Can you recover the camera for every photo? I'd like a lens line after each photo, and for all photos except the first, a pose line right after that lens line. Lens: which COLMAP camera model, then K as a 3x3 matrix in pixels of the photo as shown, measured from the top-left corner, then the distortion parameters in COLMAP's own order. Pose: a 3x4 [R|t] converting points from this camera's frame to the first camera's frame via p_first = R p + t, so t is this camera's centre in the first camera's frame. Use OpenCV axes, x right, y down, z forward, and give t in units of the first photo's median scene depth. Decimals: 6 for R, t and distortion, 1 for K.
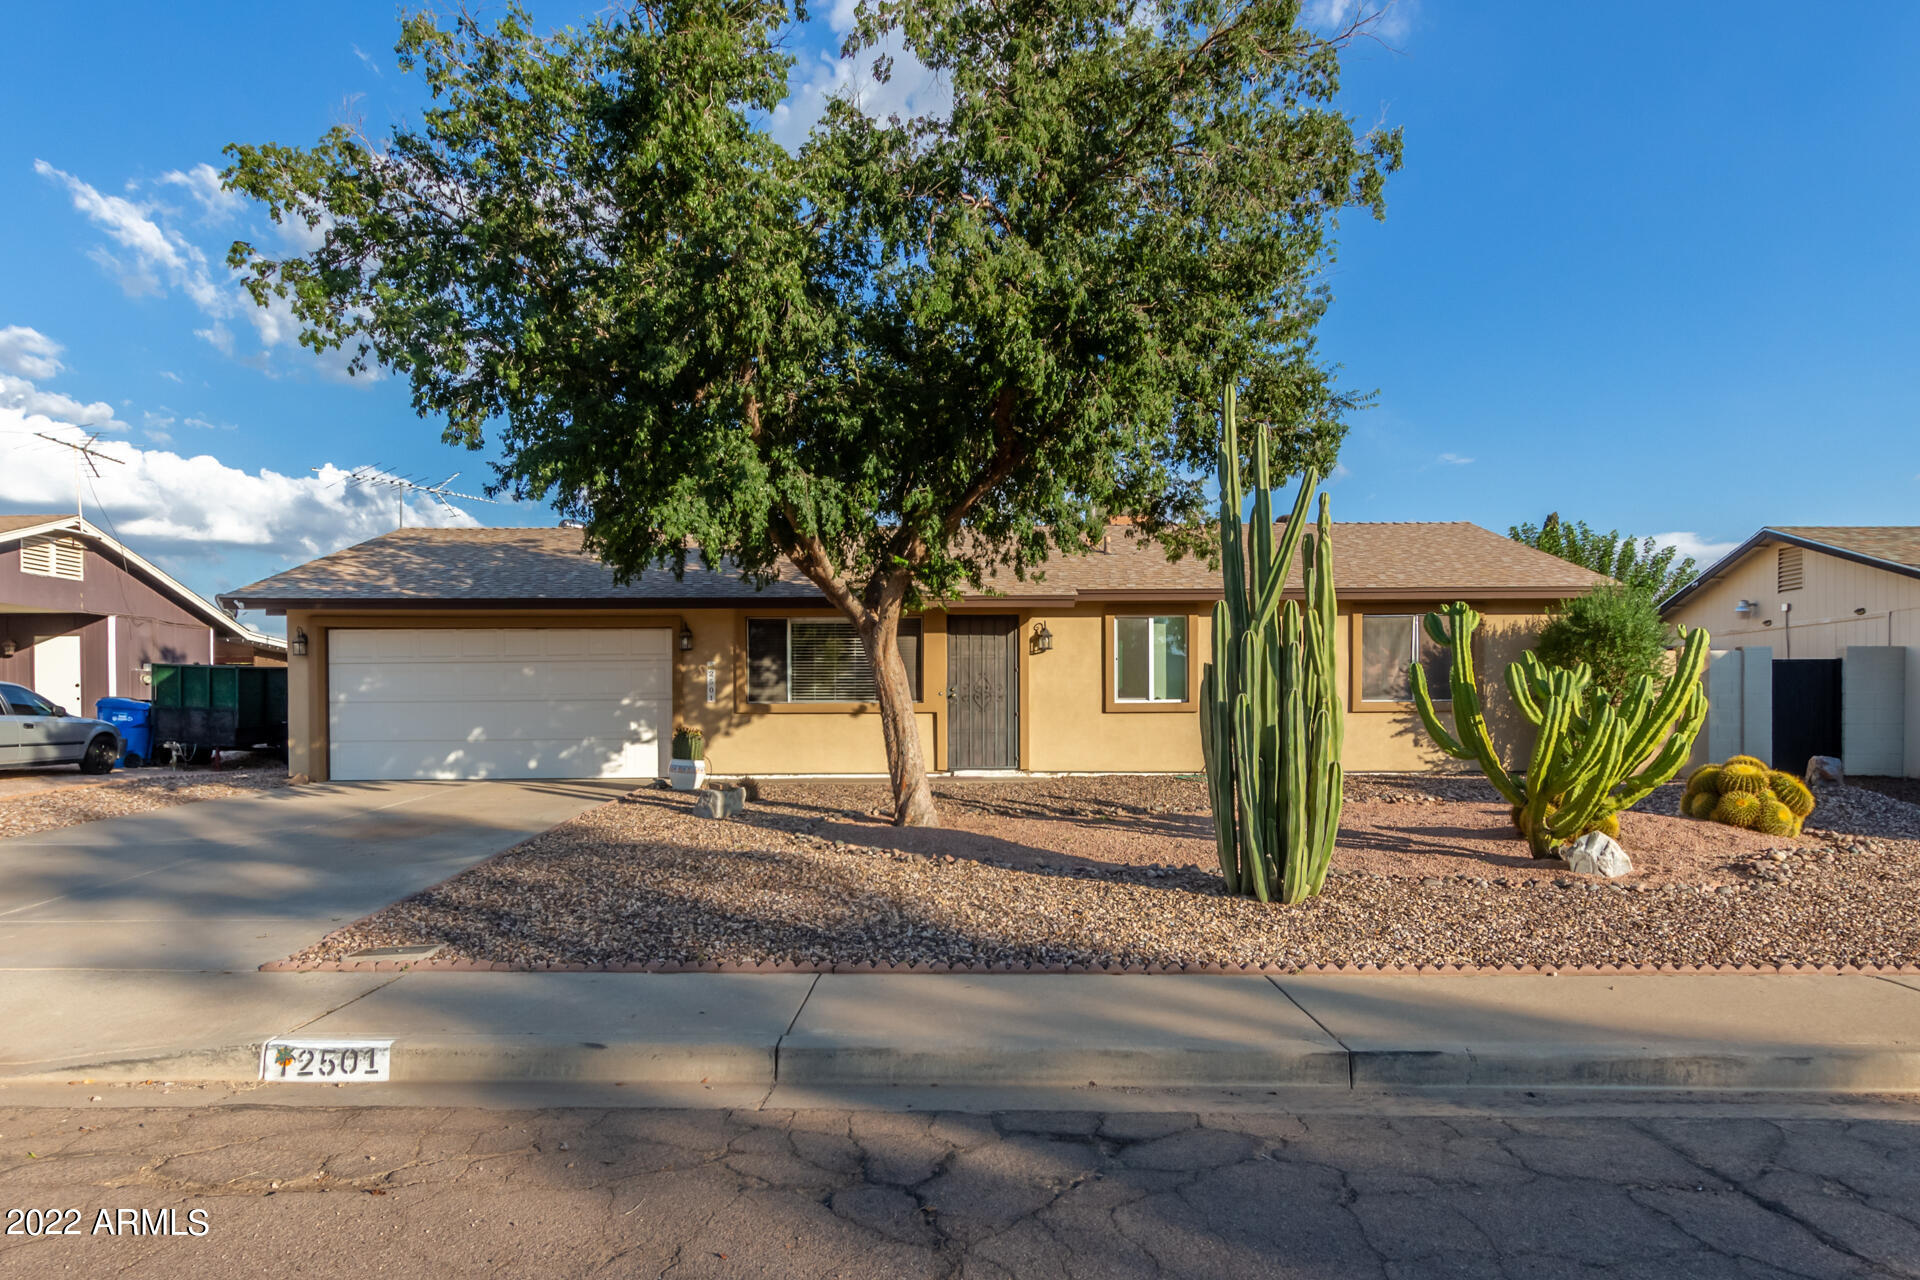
lens RADIAL K [[878.8, 0, 956.4], [0, 878.8, 644.9], [0, 0, 1]] dist [0.000851, 0.000694]
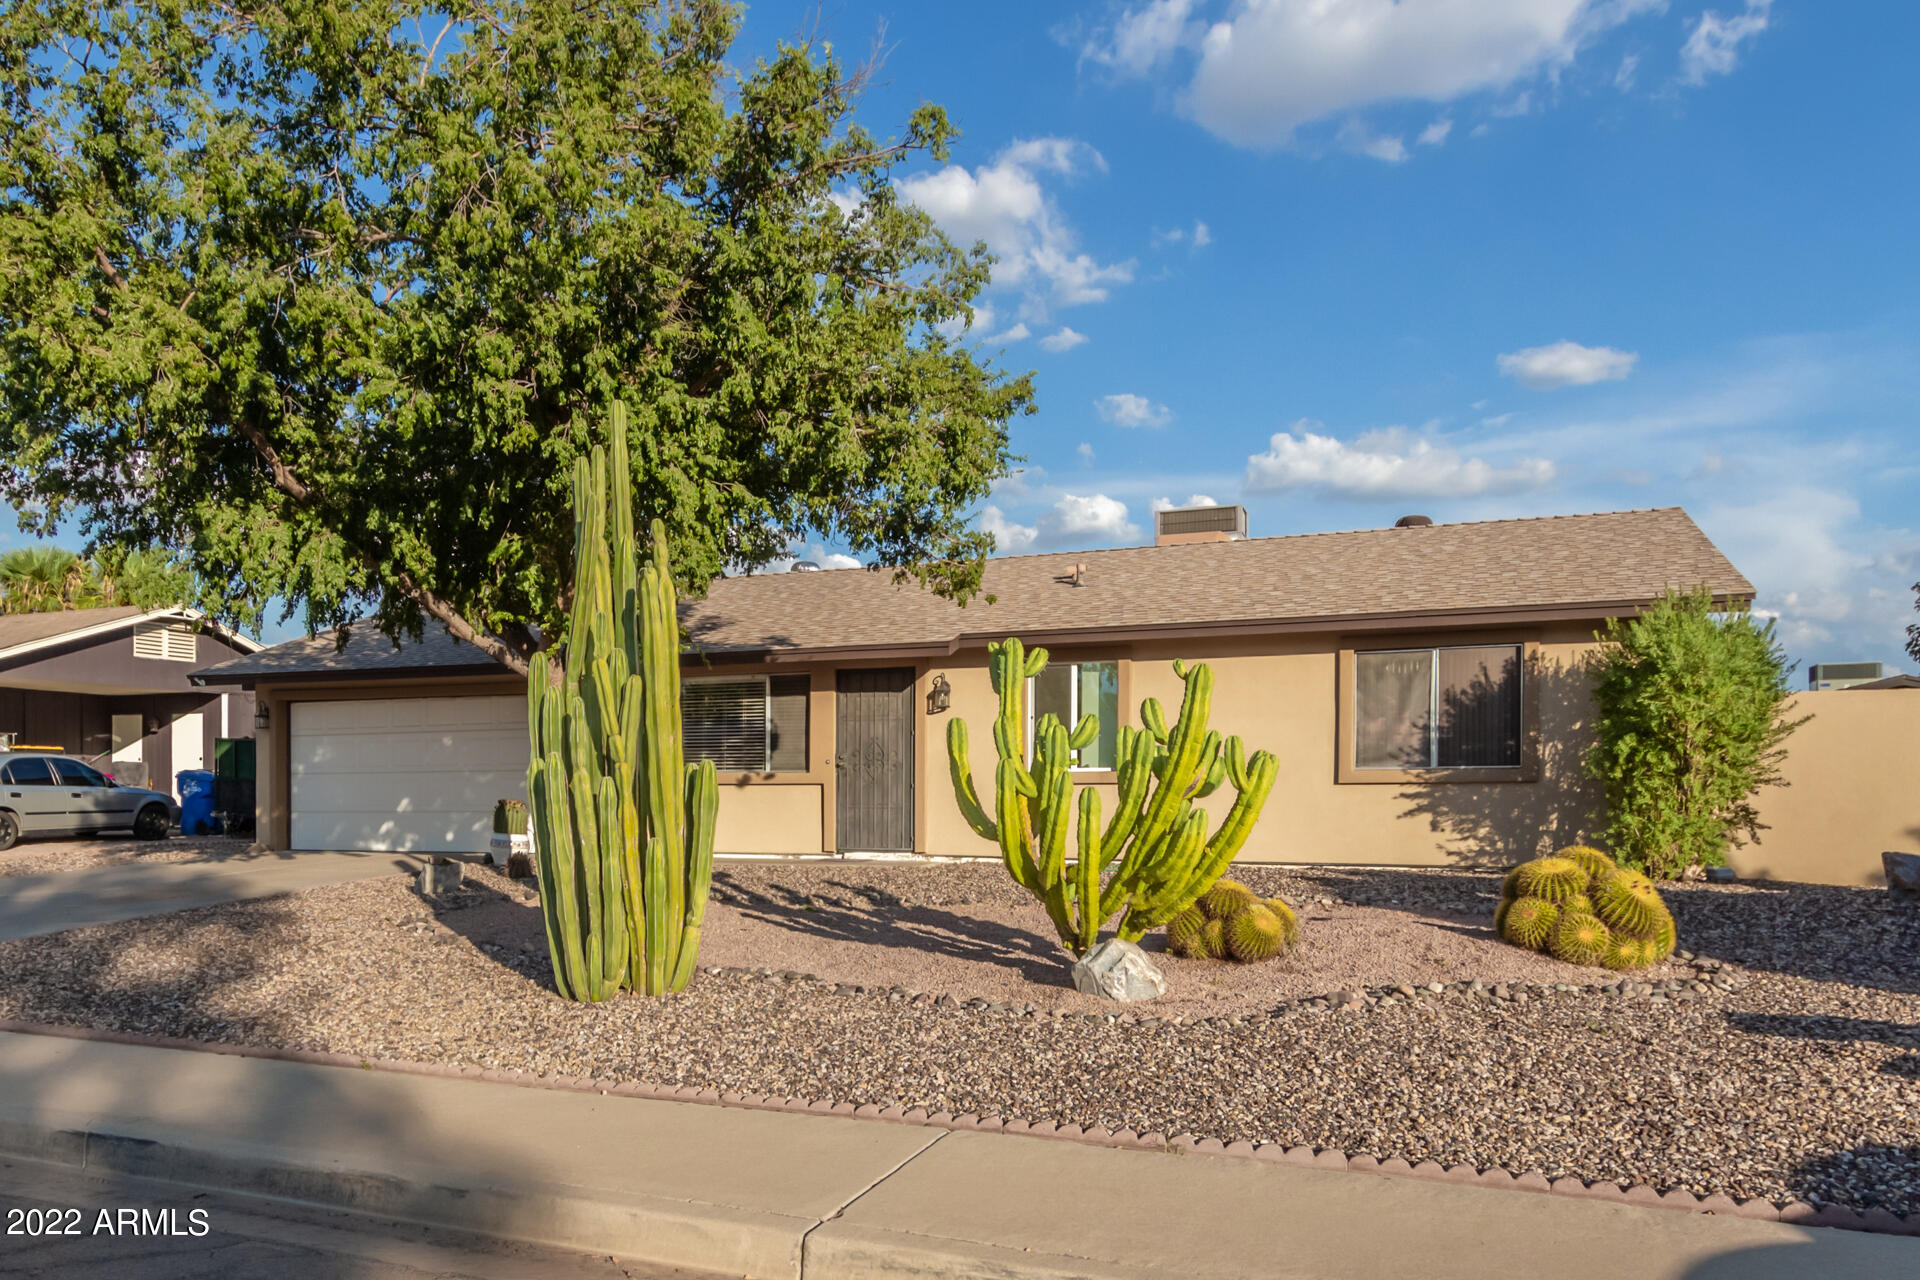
lens RADIAL K [[1071.1, 0, 960.2], [0, 1071.1, 702.4], [0, 0, 1]] dist [0.000146, 0.002467]
pose [[0.951416, -0.022664, -0.307074, 0.424724], [0.022207, 0.999741, -0.004983, 0.005667], [0.307108, -0.002079, 0.951672, 0.044859]]
